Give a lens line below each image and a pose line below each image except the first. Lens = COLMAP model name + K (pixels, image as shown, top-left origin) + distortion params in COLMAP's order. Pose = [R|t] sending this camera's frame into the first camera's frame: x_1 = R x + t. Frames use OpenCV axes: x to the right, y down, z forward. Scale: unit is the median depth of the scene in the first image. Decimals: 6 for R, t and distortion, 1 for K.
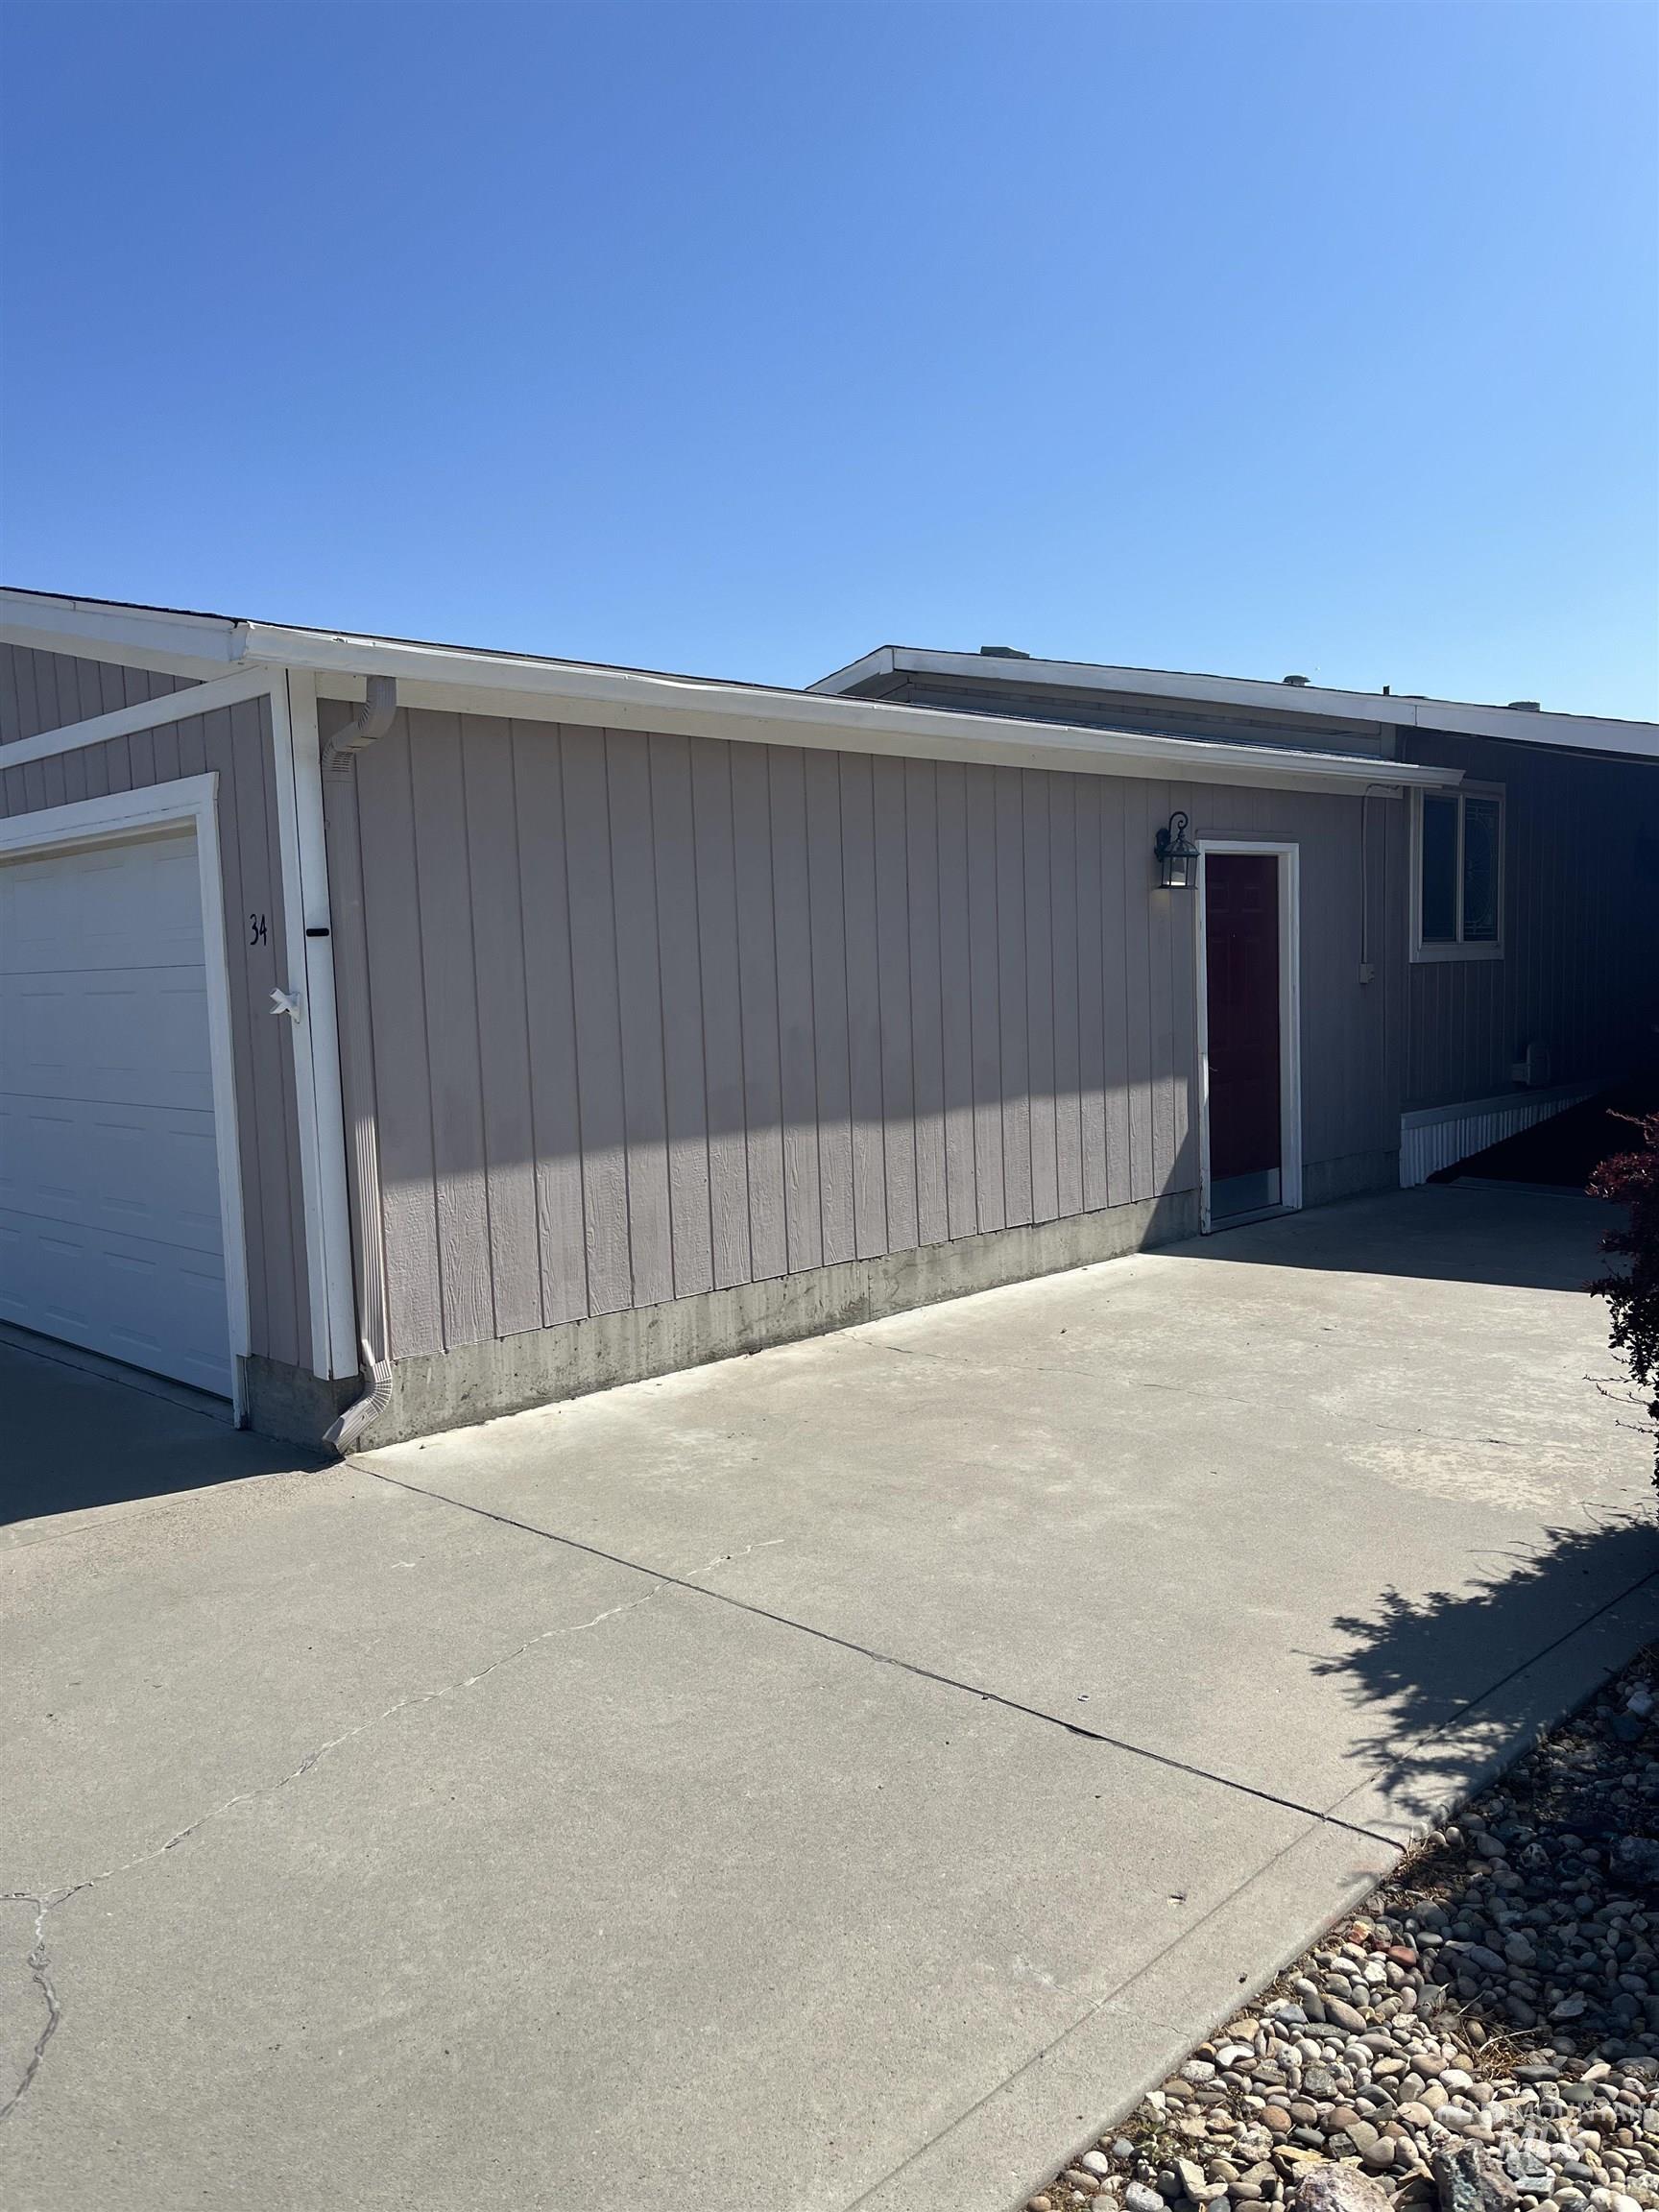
lens RADIAL K [[1686.2, 0, 823.0], [0, 1686.2, 1115.4], [0, 0, 1]] dist [0.059337, -0.081045]
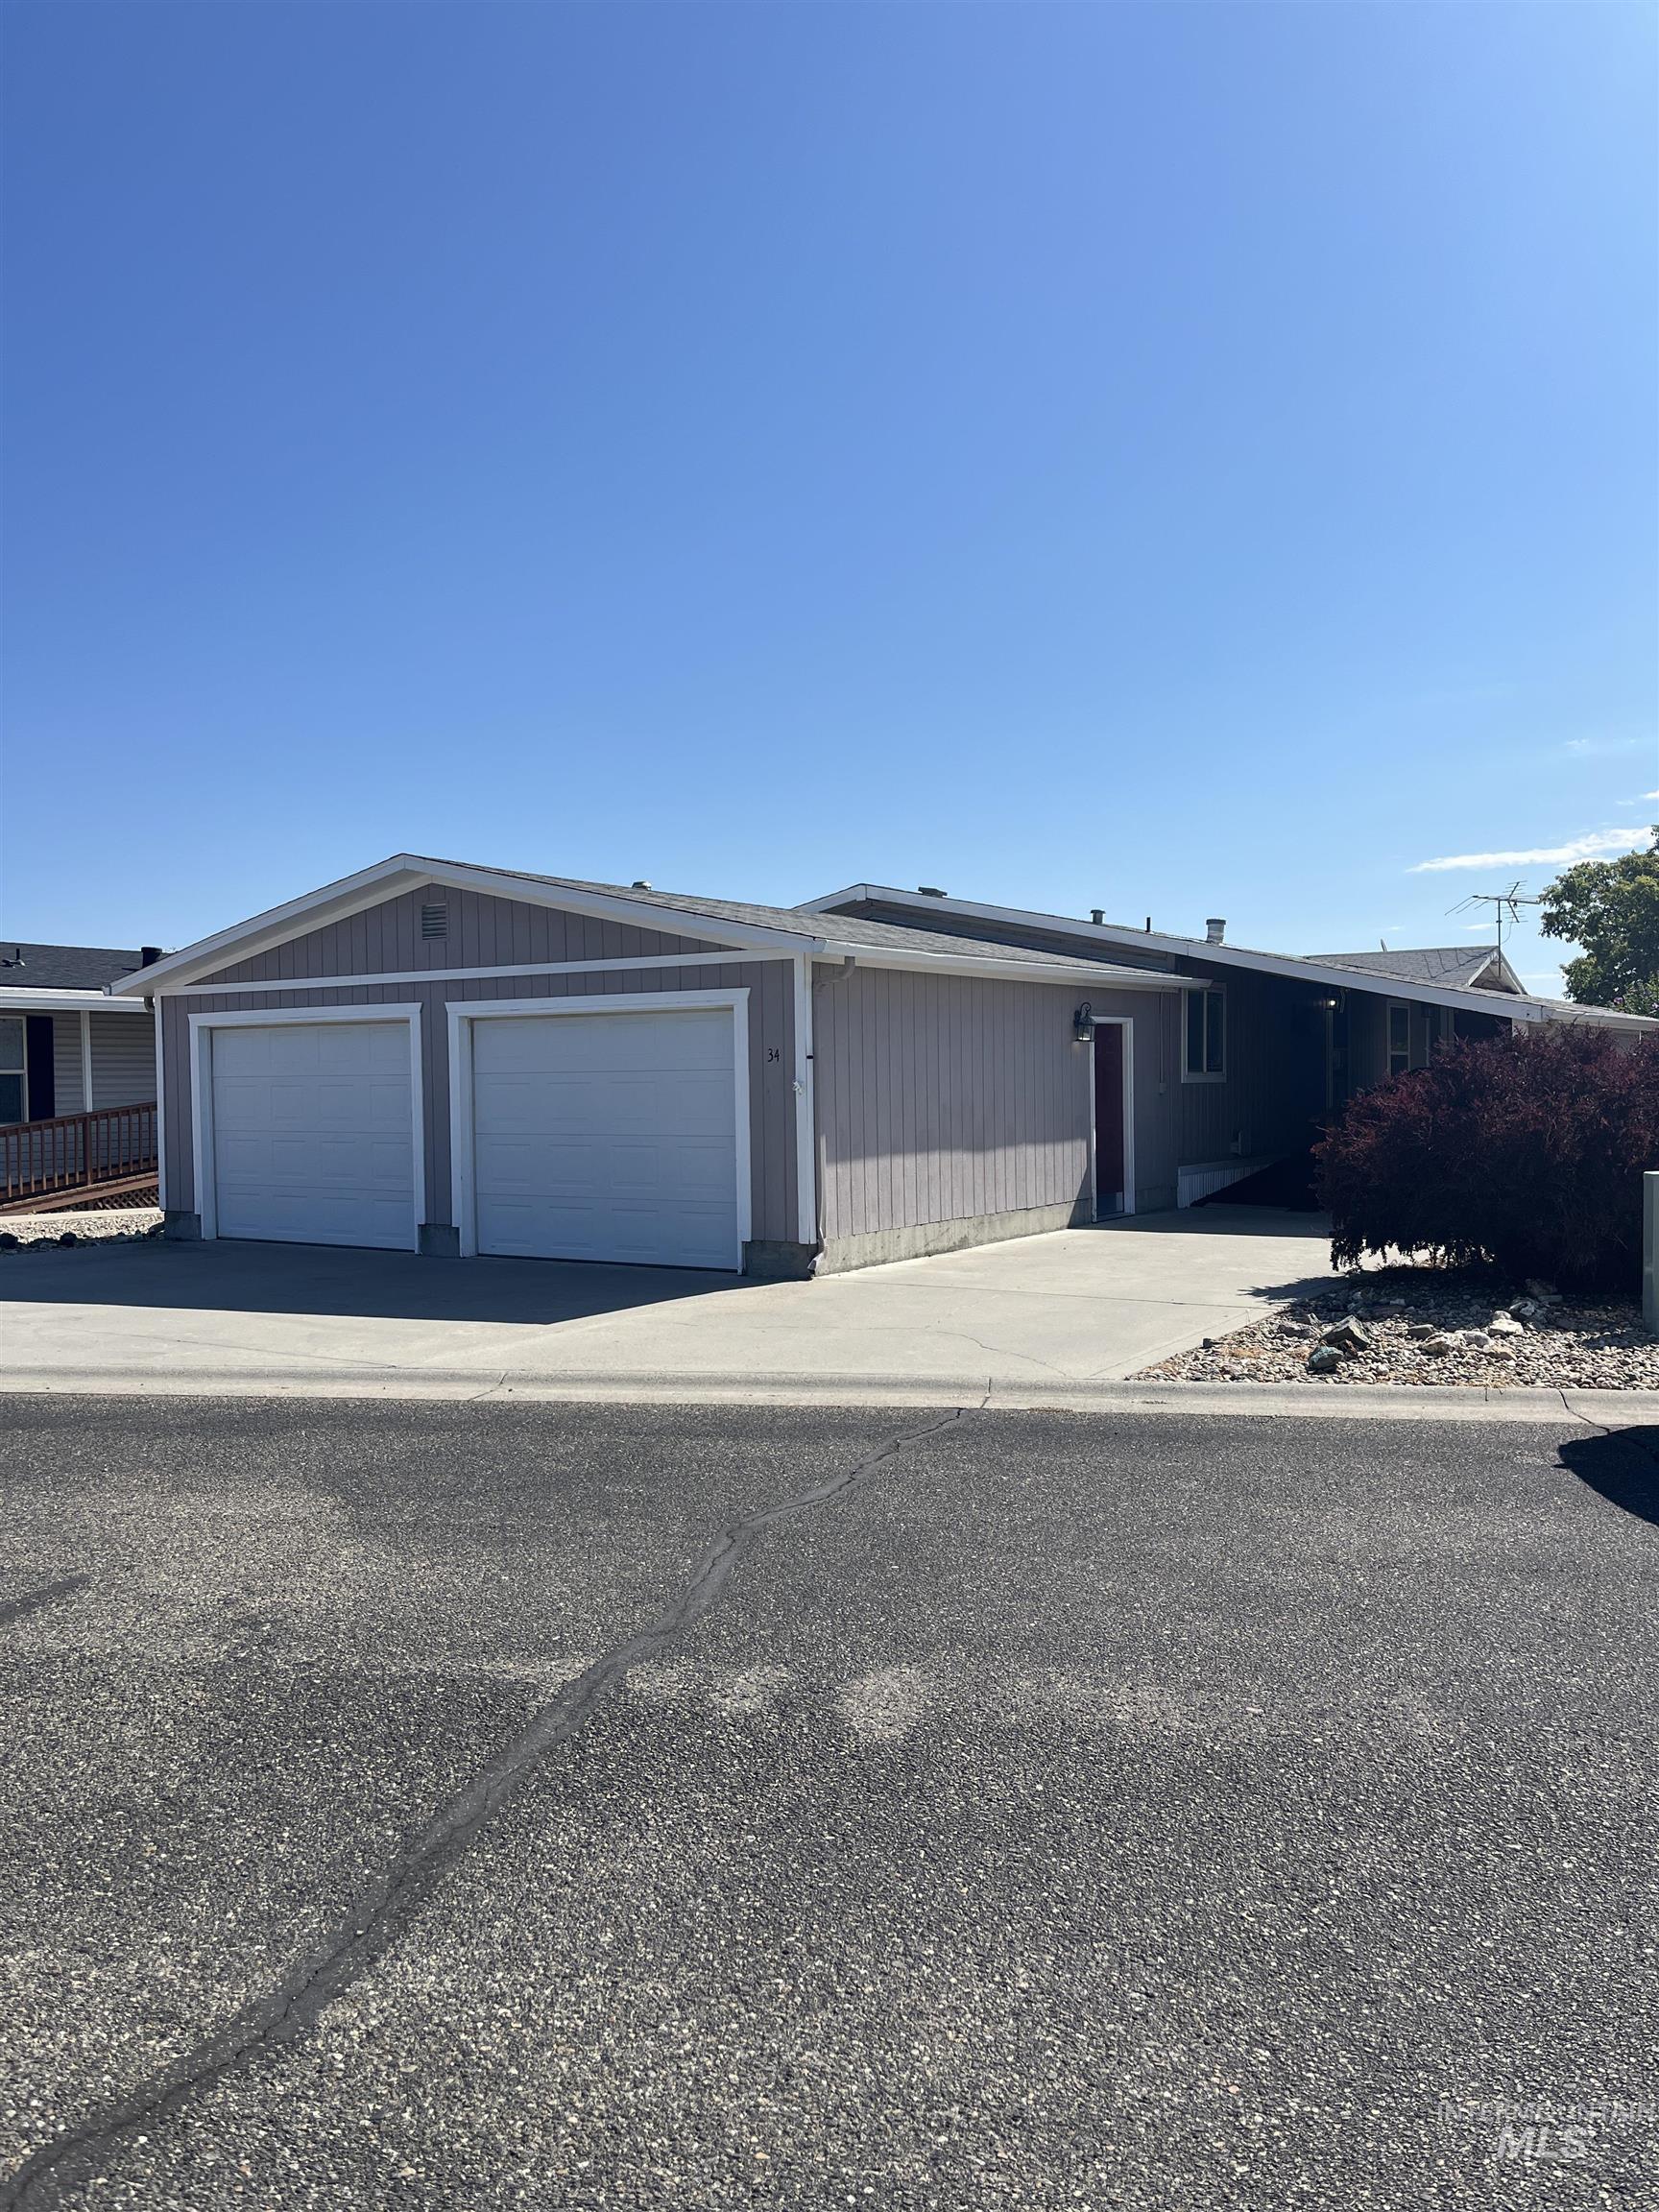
lens RADIAL K [[1686.2, 0, 835.3], [0, 1686.2, 1109.5], [0, 0, 1]] dist [0.059337, -0.081045]
pose [[0.979799, 0.015103, 0.199412, -0.537385], [0.000456, 0.996973, -0.077749, 0.111970], [-0.199983, 0.076269, 0.976826, -0.979685]]
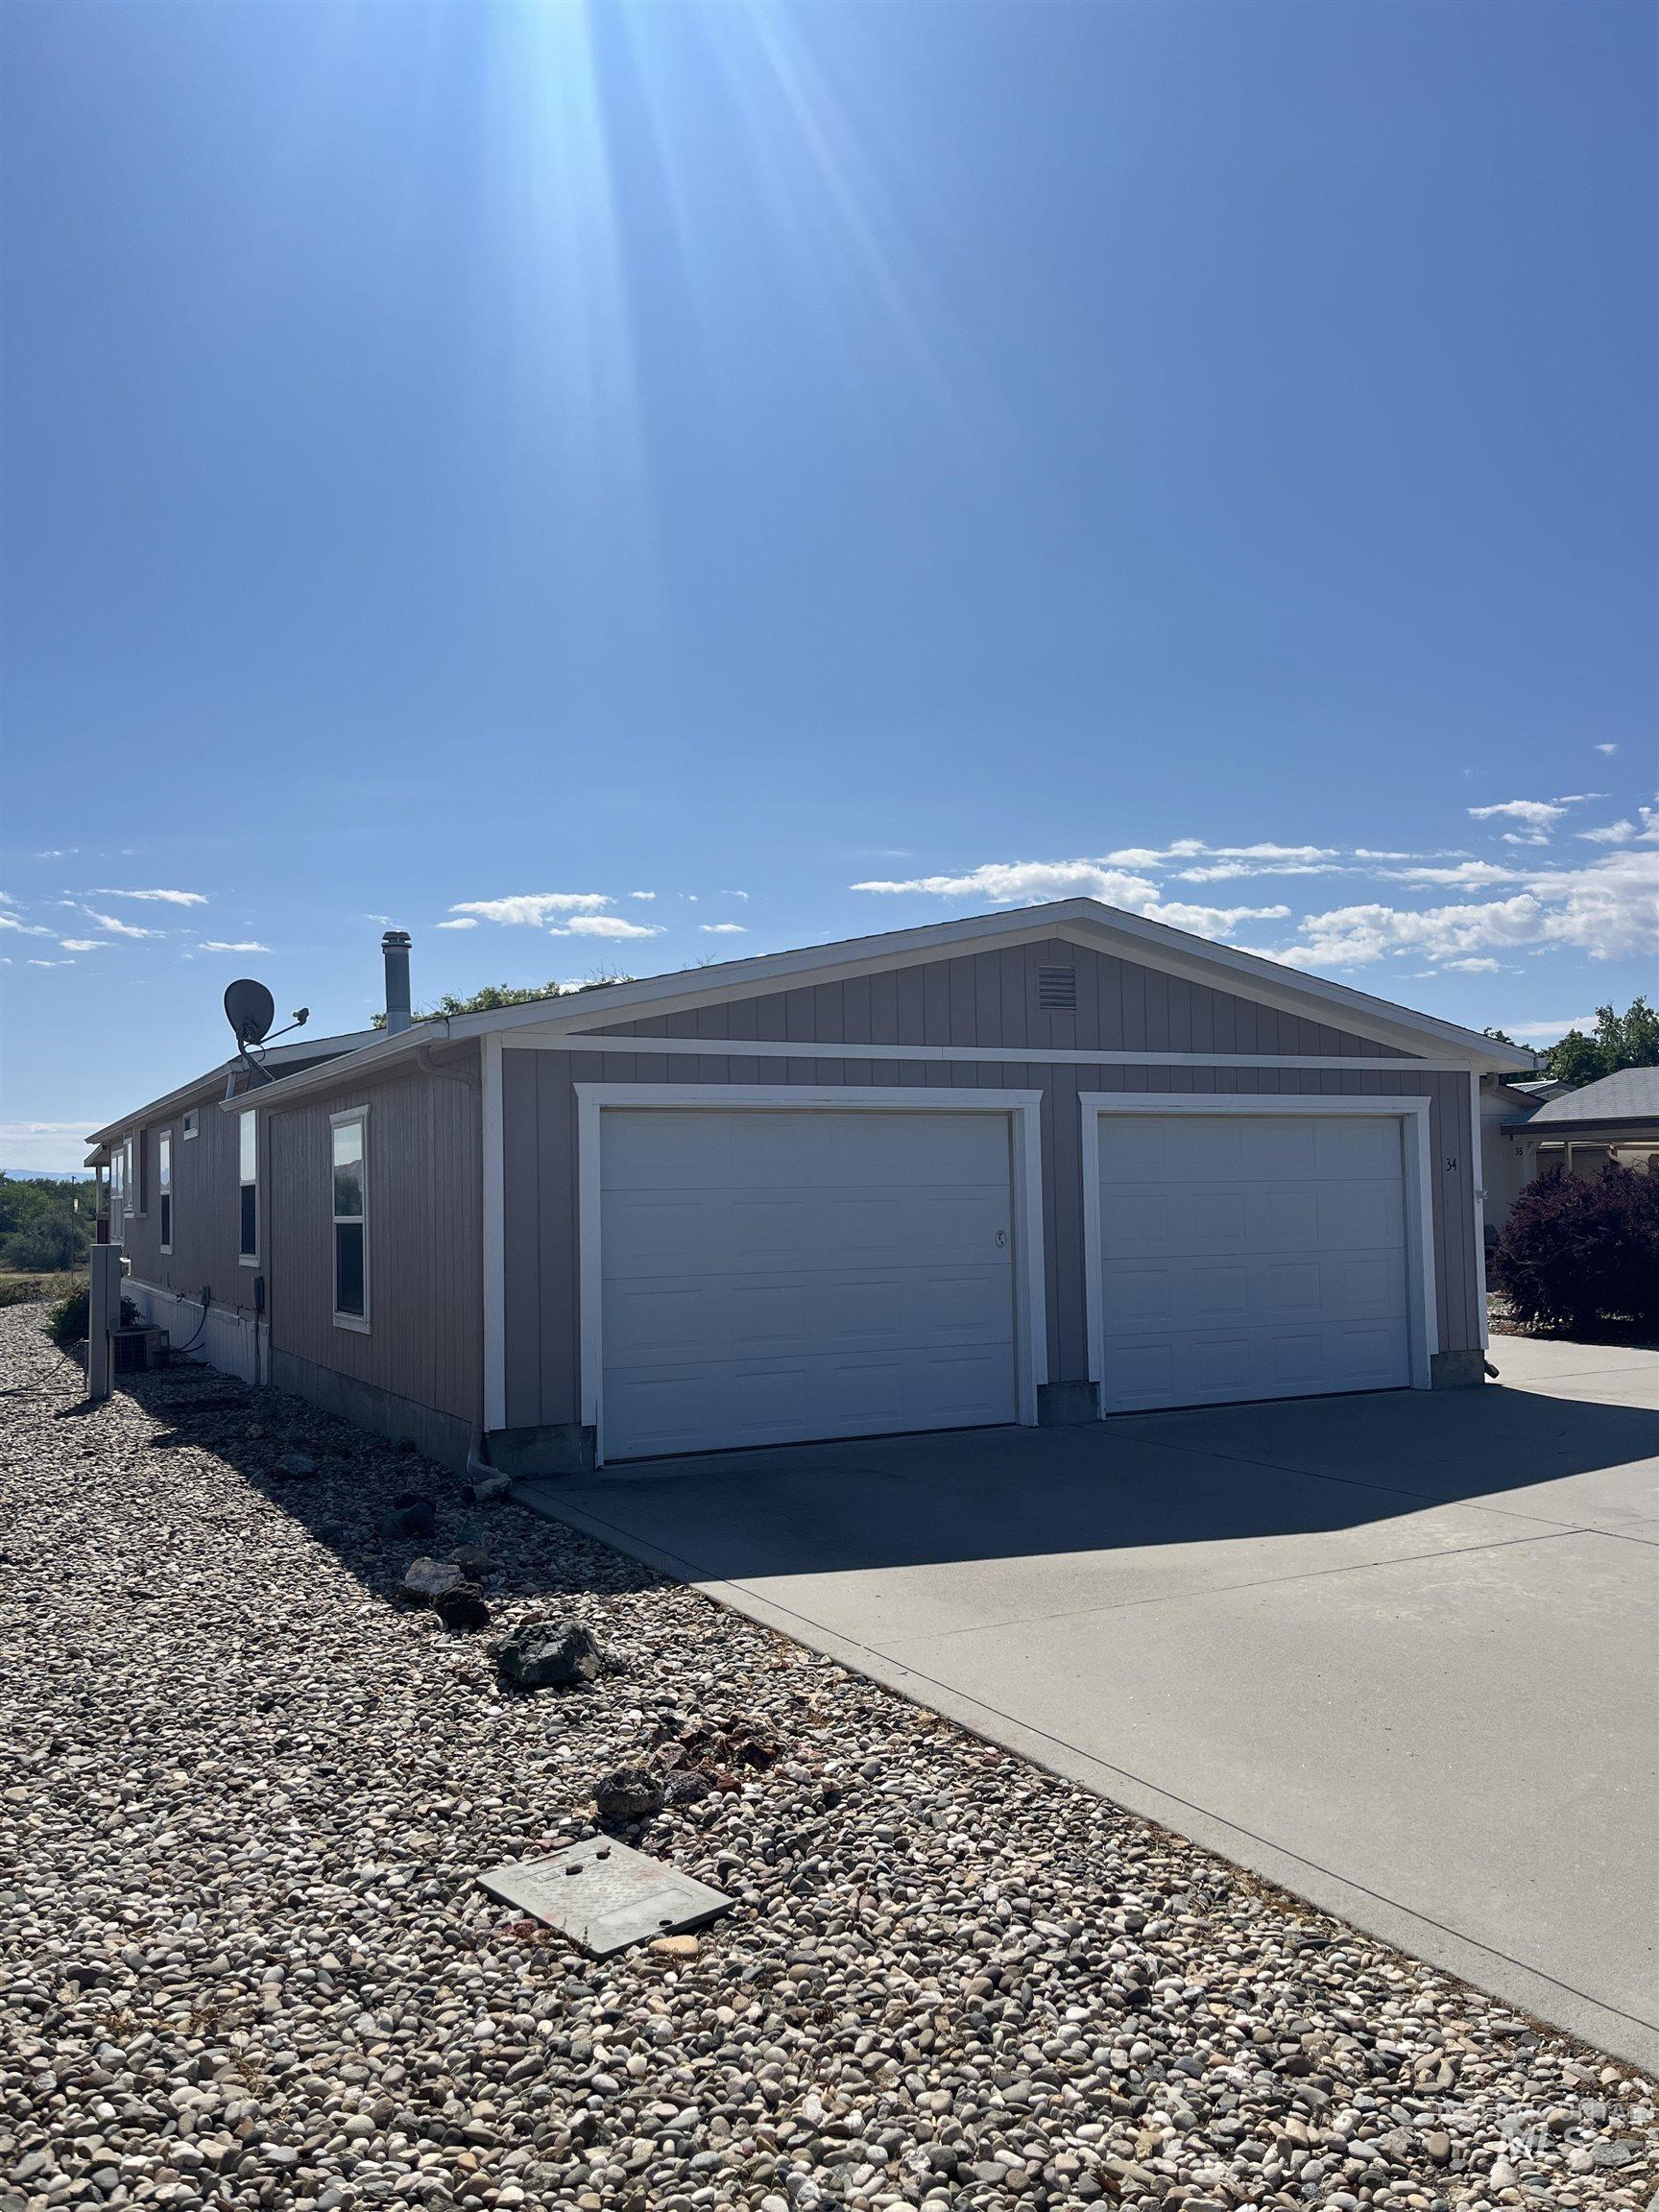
lens RADIAL K [[1686.2, 0, 823.0], [0, 1686.2, 1087.2], [0, 0, 1]] dist [0.059337, -0.081045]
pose [[0.304158, 0.081510, 0.949128, -2.166883], [0.093693, 0.988942, -0.114954, -0.018548], [-0.948003, 0.123891, 0.293158, 0.847344]]
